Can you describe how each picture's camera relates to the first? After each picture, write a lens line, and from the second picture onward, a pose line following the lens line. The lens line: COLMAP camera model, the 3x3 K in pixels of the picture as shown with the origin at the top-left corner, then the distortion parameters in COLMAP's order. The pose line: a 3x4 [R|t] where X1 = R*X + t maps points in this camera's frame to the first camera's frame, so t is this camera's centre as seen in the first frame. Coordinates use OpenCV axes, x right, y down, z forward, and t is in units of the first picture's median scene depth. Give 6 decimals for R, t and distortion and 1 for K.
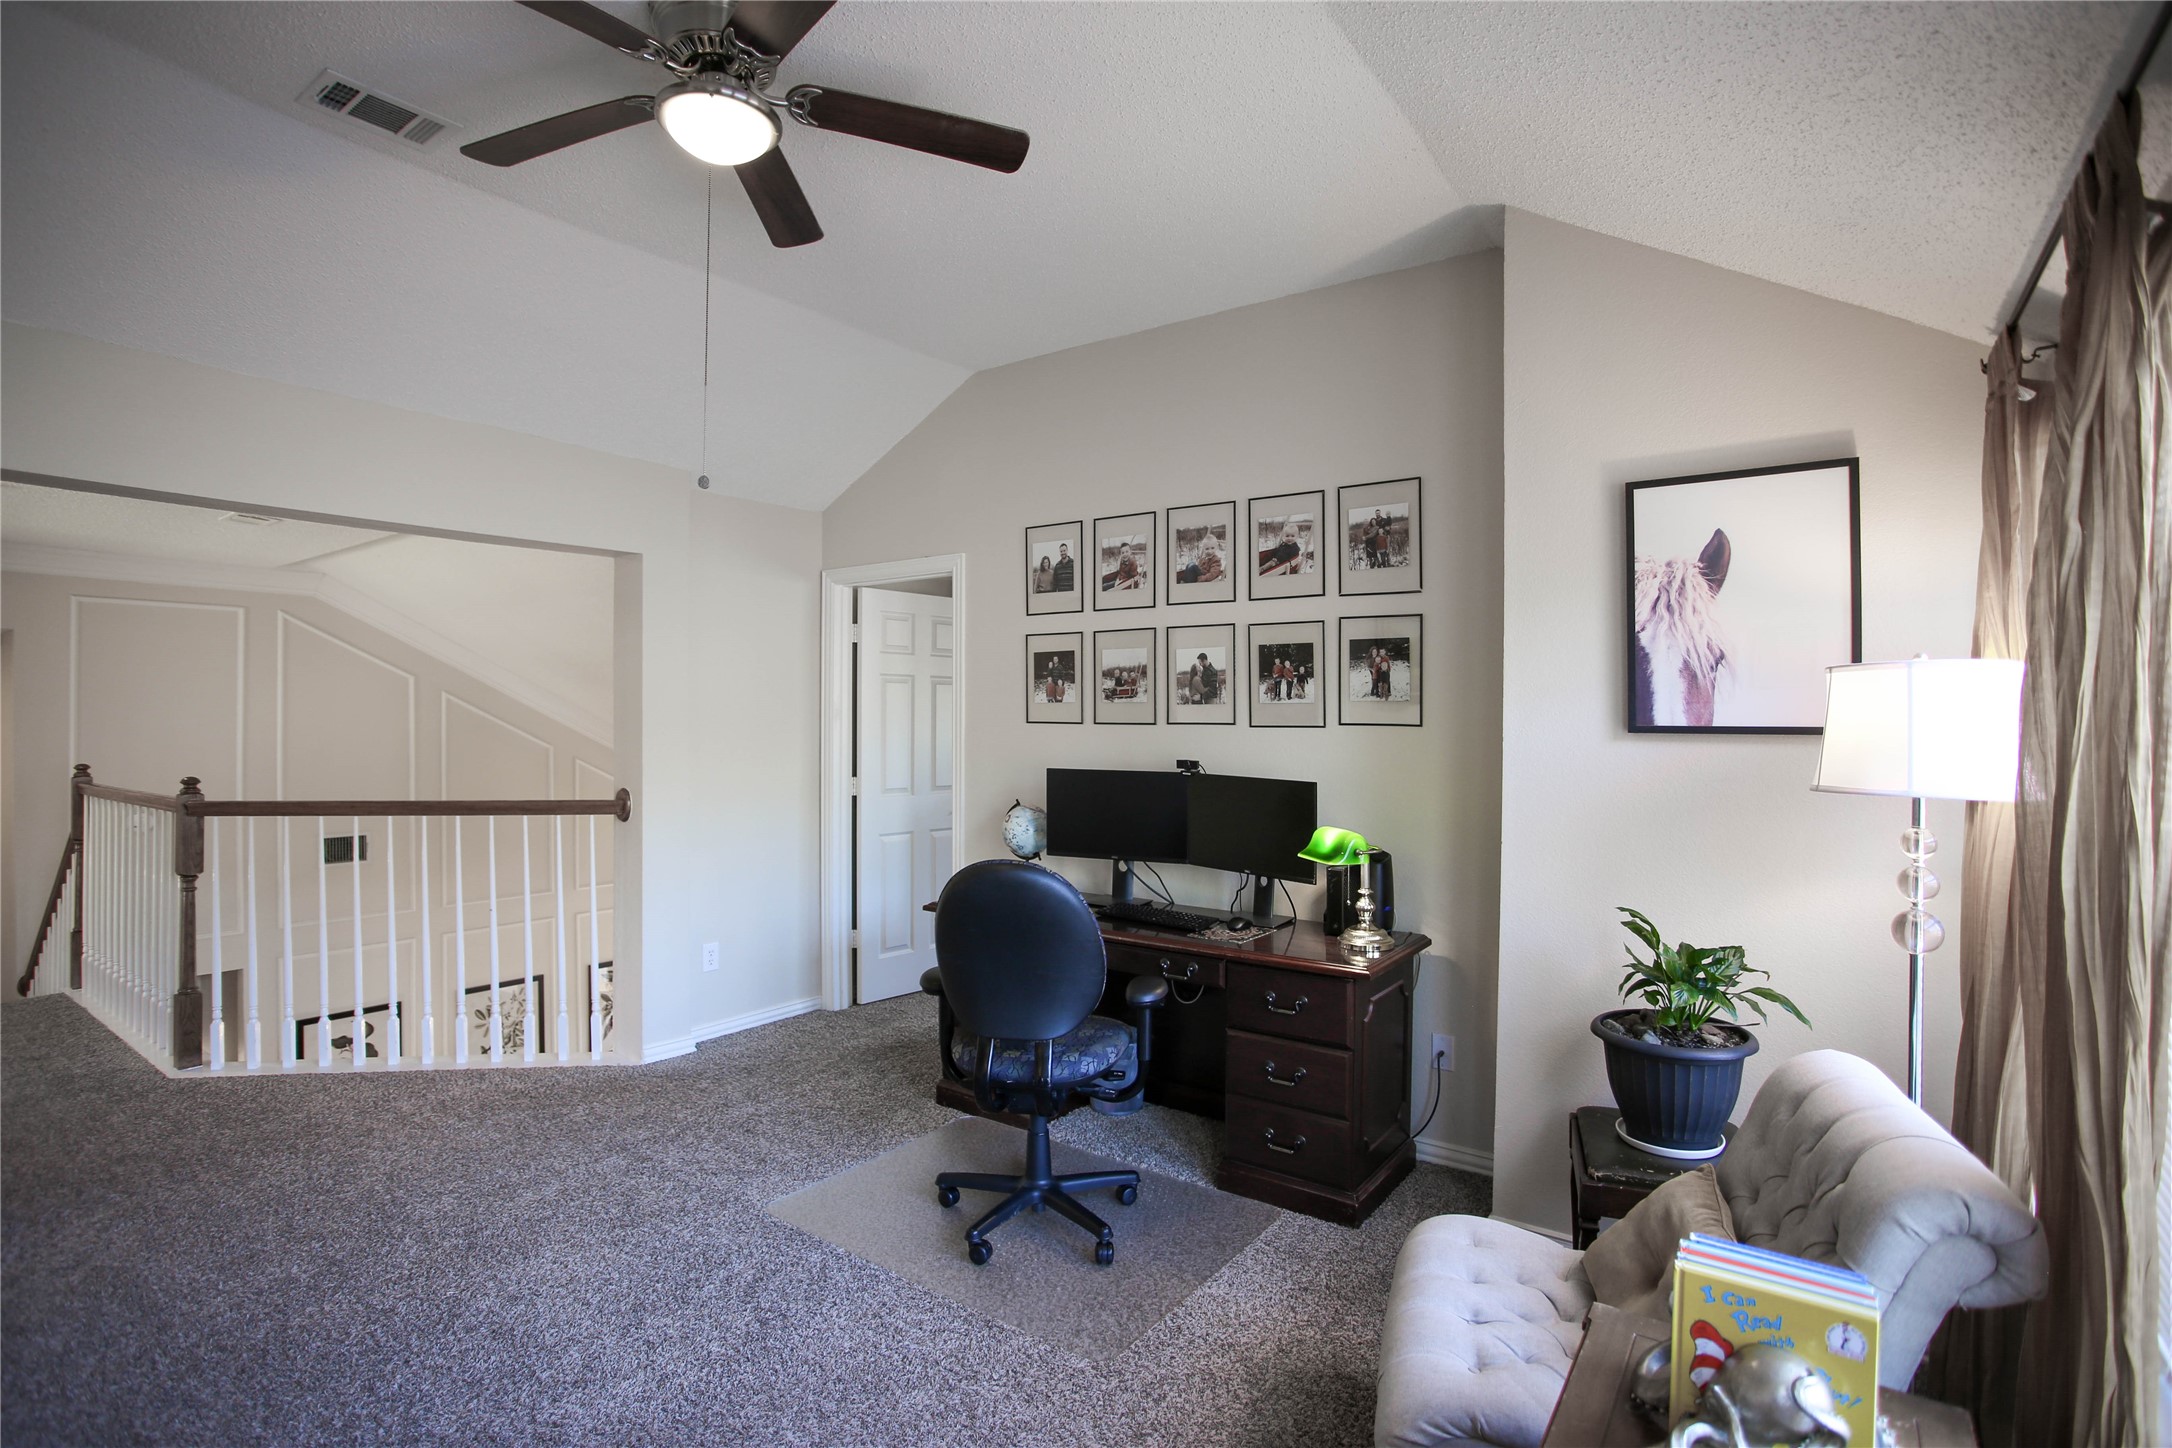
lens RADIAL K [[1053.0, 0, 1075.2], [0, 1053.0, 716.7], [0, 0, 1]] dist [-0.072148, 0.028761]
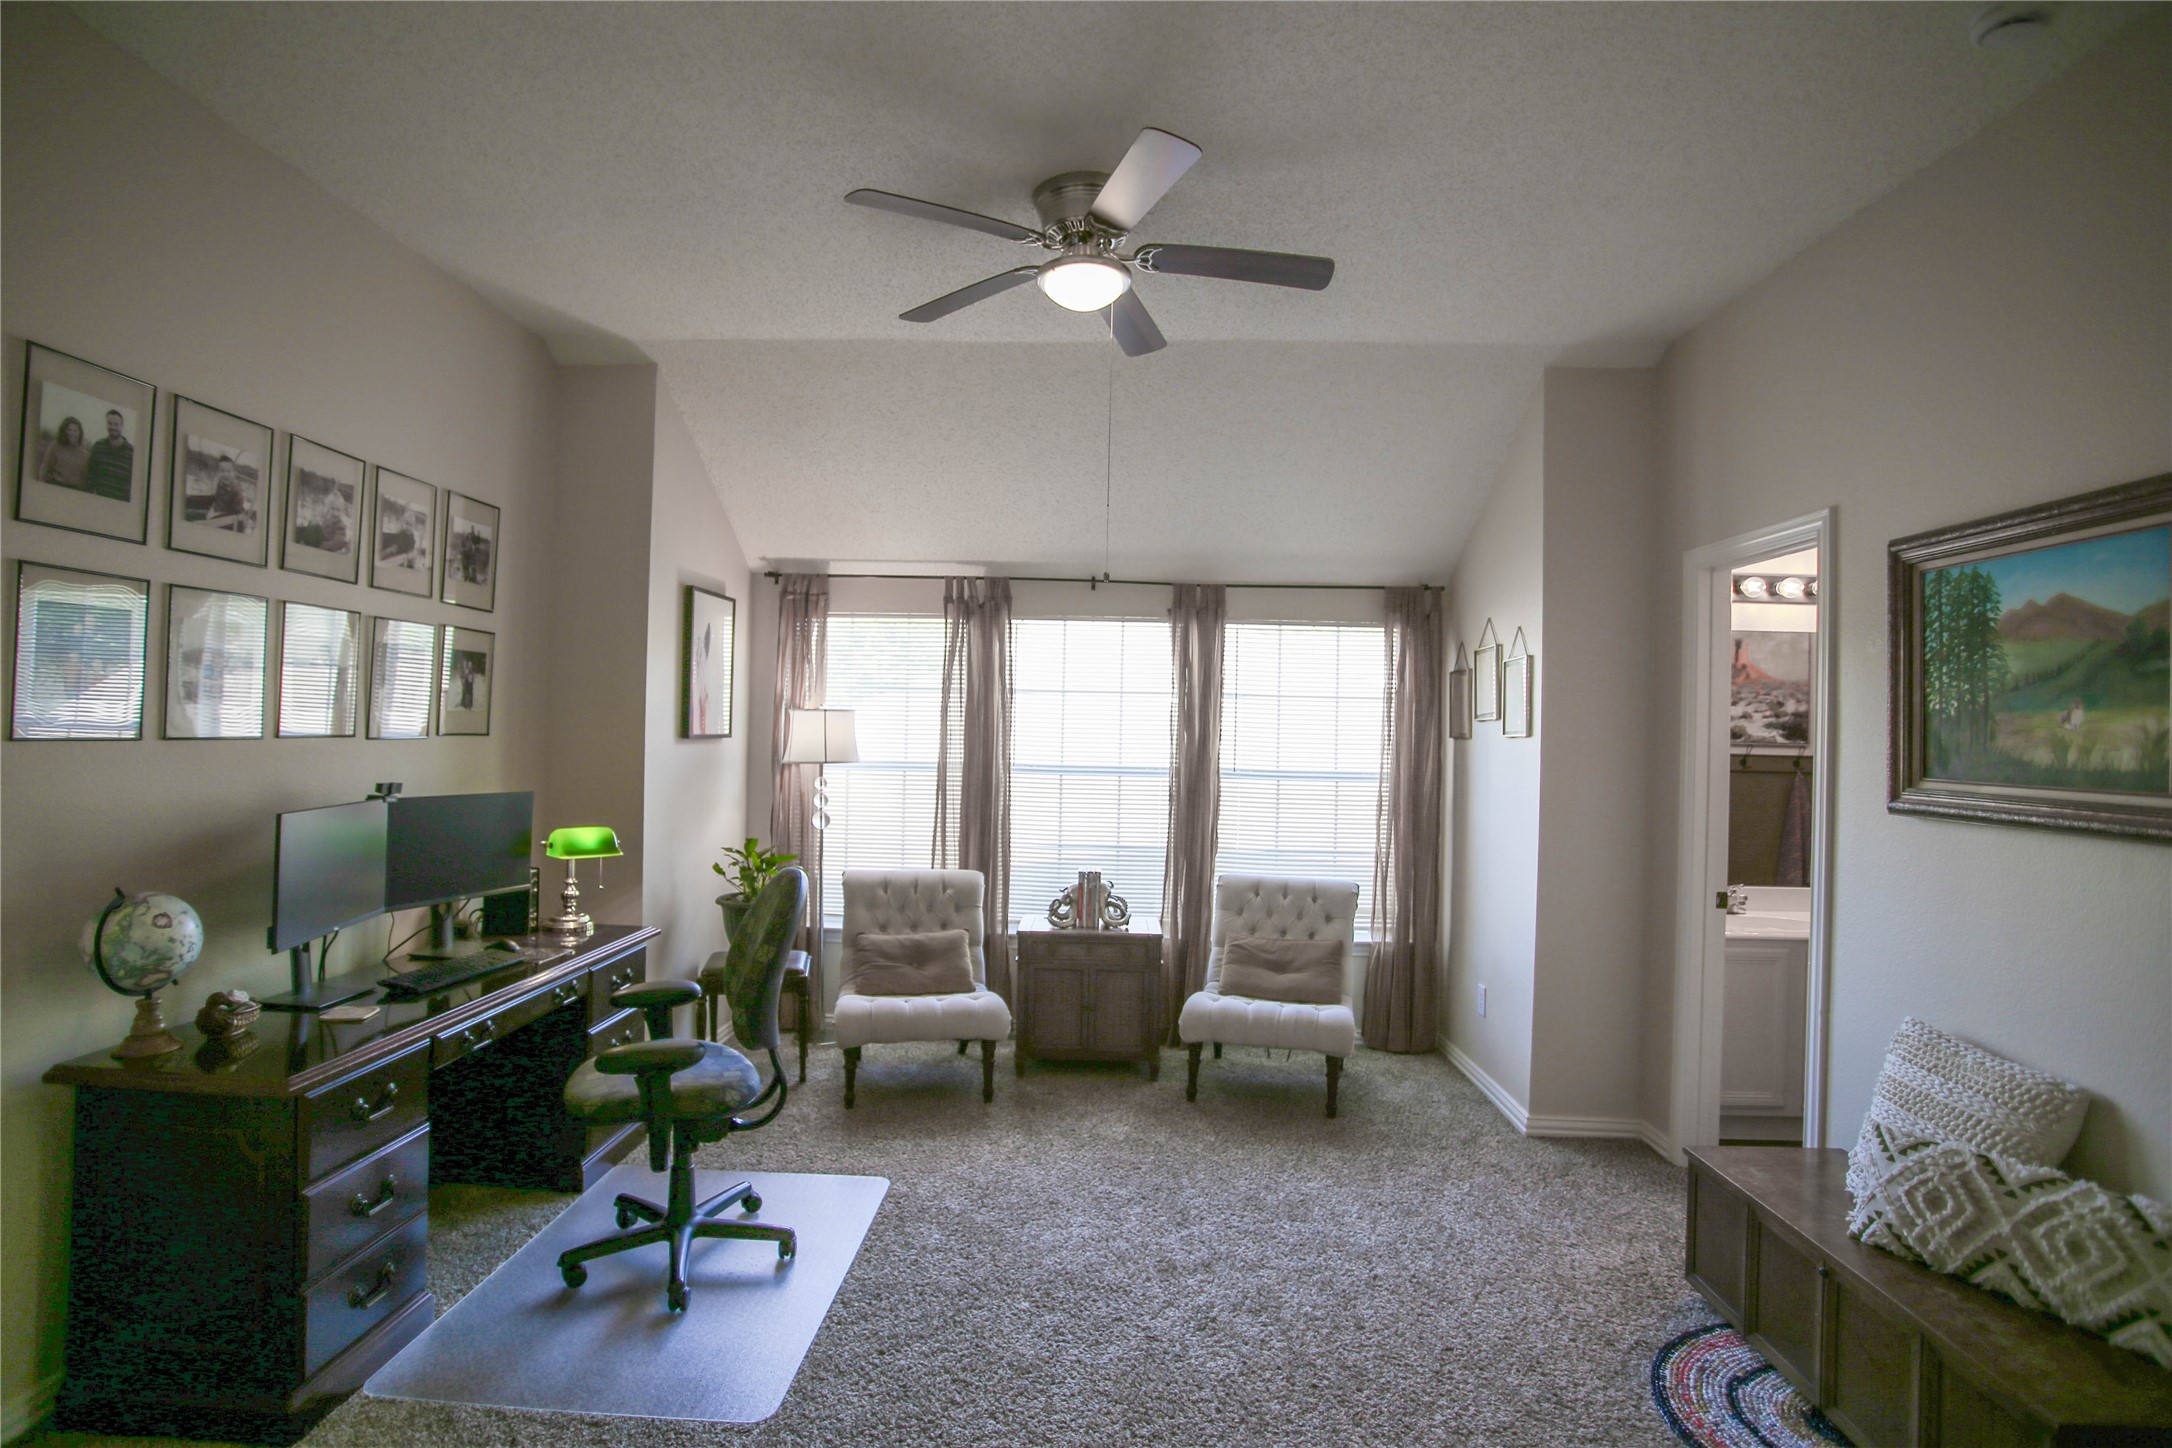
lens RADIAL K [[1053.0, 0, 1075.2], [0, 1053.0, 716.7], [0, 0, 1]] dist [-0.072148, 0.028761]
pose [[-0.553826, -0.008838, 0.832586, -0.805959], [-0.027283, 0.999599, -0.007537, -0.016762], [-0.832185, -0.026890, -0.553845, 0.965609]]
